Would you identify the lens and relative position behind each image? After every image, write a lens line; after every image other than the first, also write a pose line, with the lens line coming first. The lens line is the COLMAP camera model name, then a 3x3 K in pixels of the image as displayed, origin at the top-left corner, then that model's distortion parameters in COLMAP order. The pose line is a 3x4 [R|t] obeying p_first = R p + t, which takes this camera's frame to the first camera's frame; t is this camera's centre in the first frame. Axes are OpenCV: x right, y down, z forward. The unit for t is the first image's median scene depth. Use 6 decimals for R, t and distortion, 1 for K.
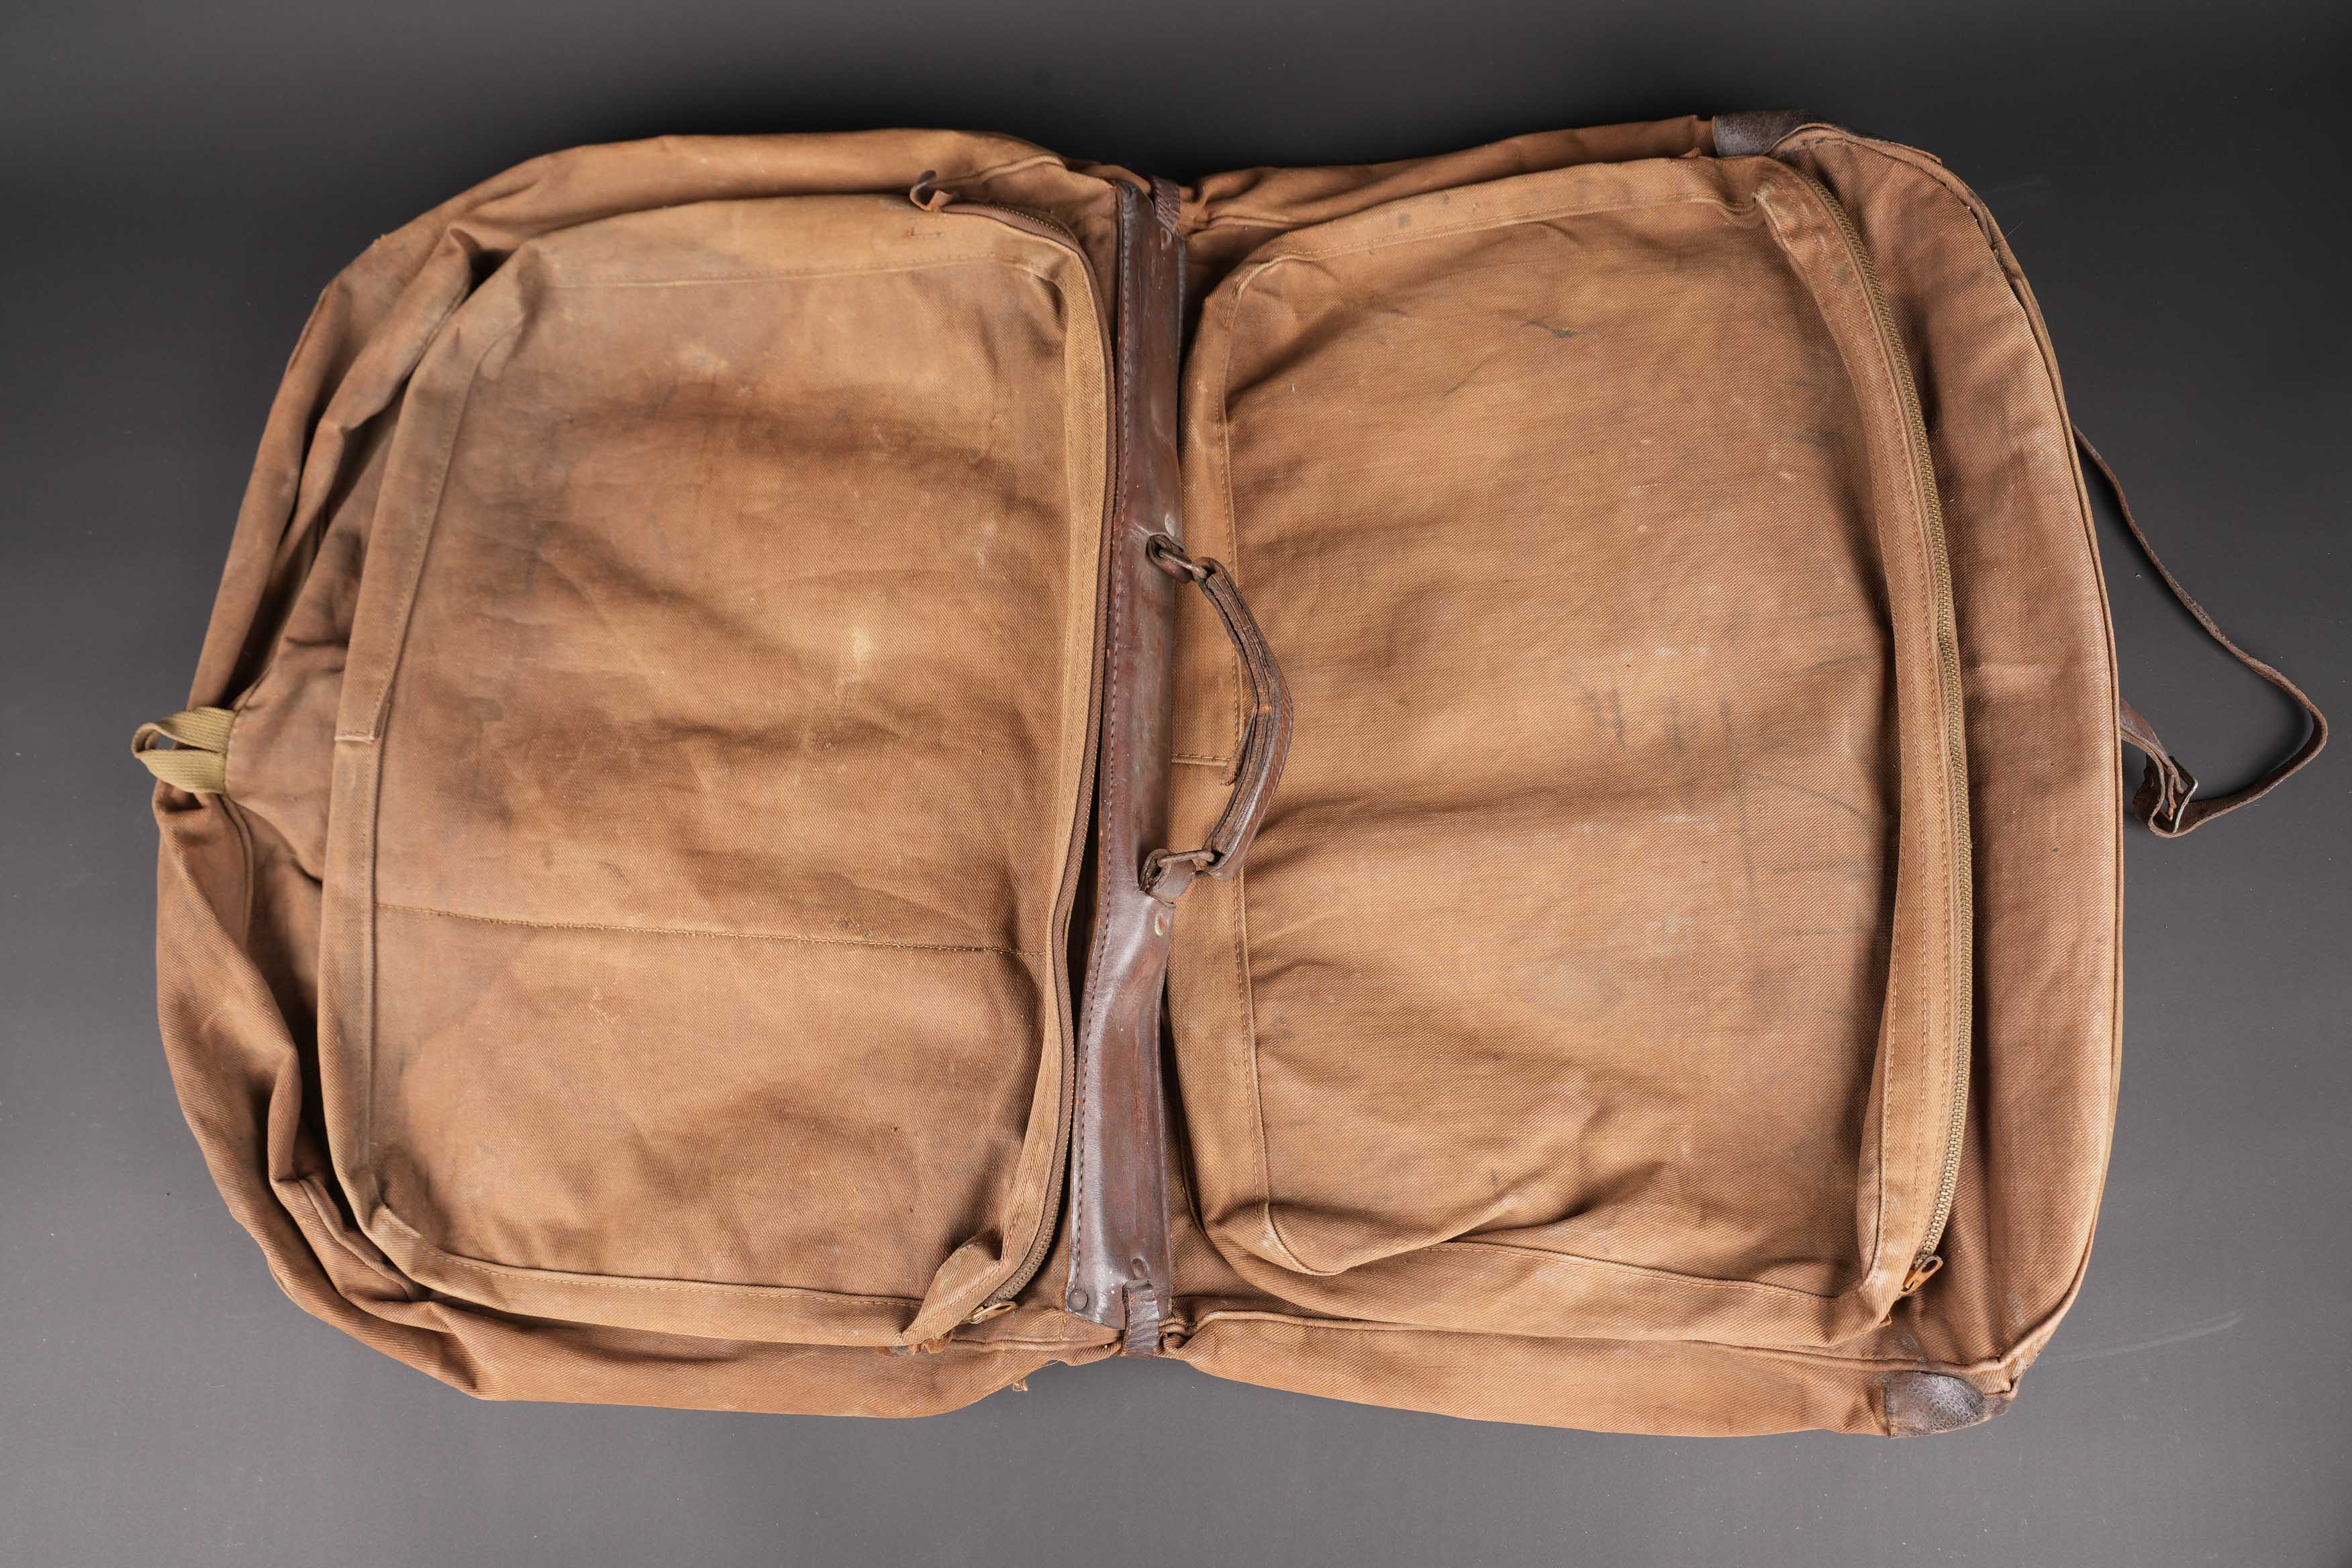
lens RADIAL K [[1895.1, 0, 1196.3], [0, 1895.1, 785.0], [0, 0, 1]] dist [-0.099227, 0.050094]
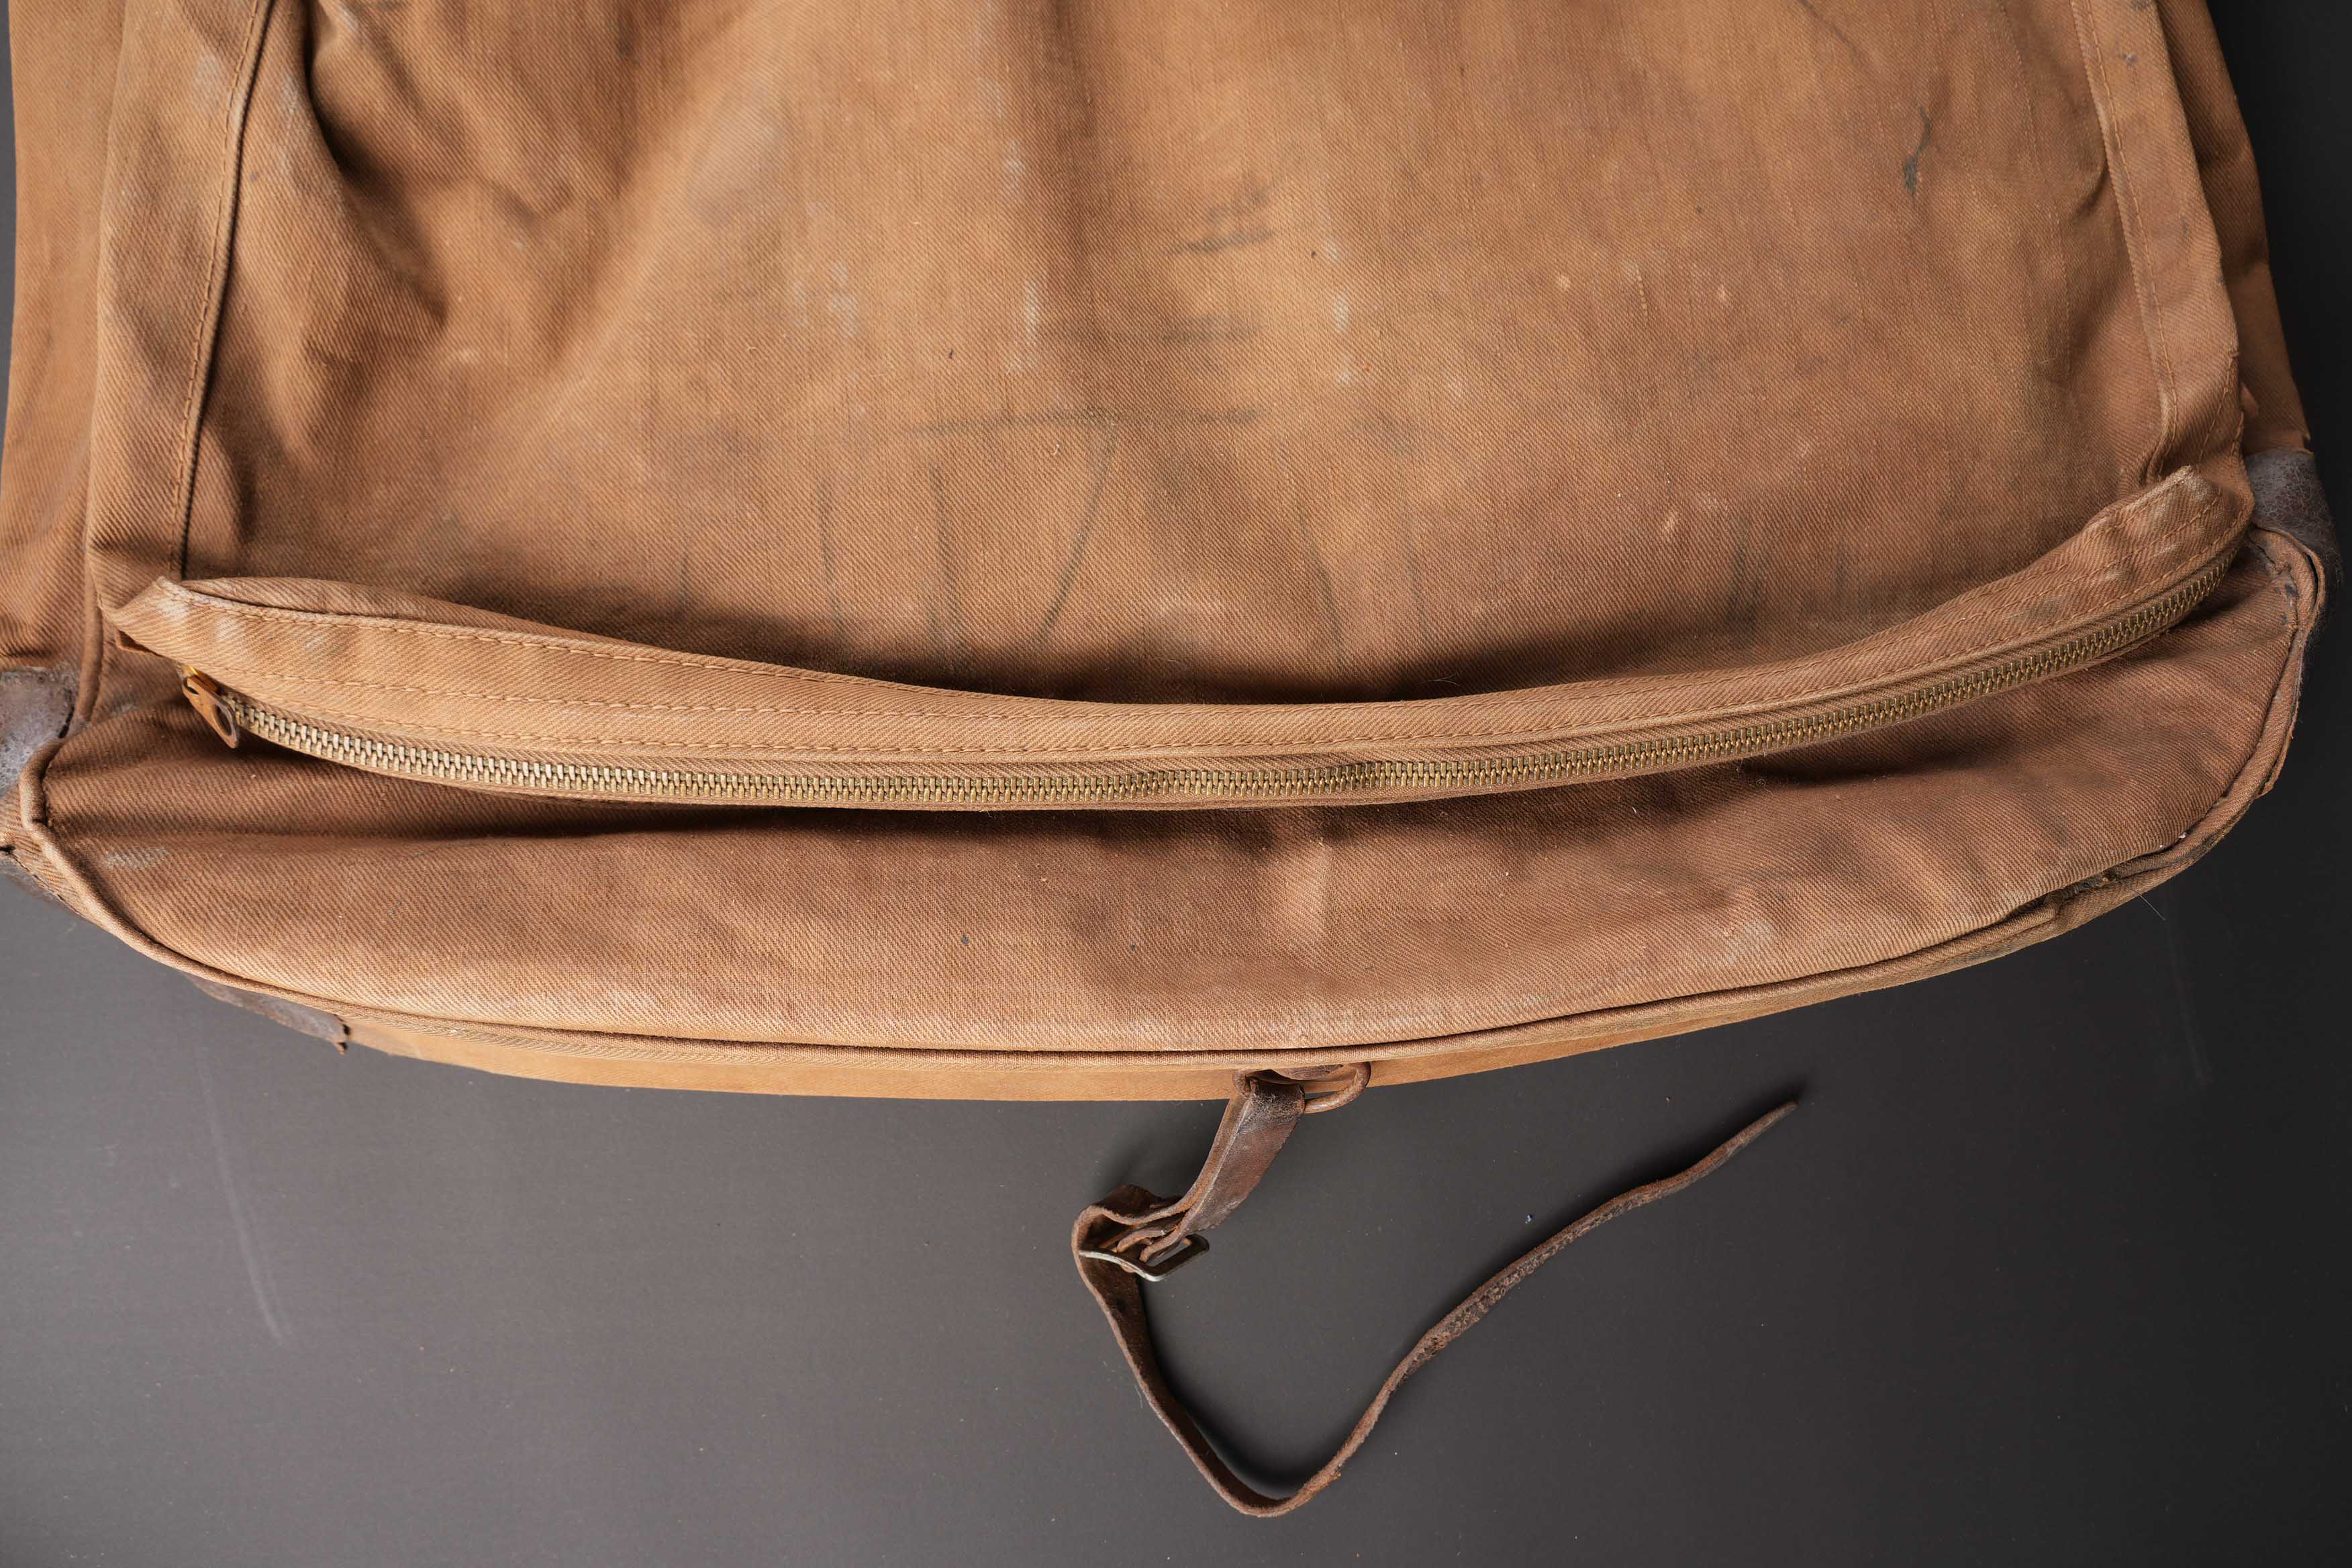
lens RADIAL K [[1895.1, 0, 1189.3], [0, 1895.1, 802.2], [0, 0, 1]] dist [-0.099227, 0.050094]
pose [[0.044540, 0.997057, 0.062394, 0.367047], [-0.992690, 0.037159, 0.114826, -0.087300], [0.112170, -0.067052, 0.991424, 0.439628]]
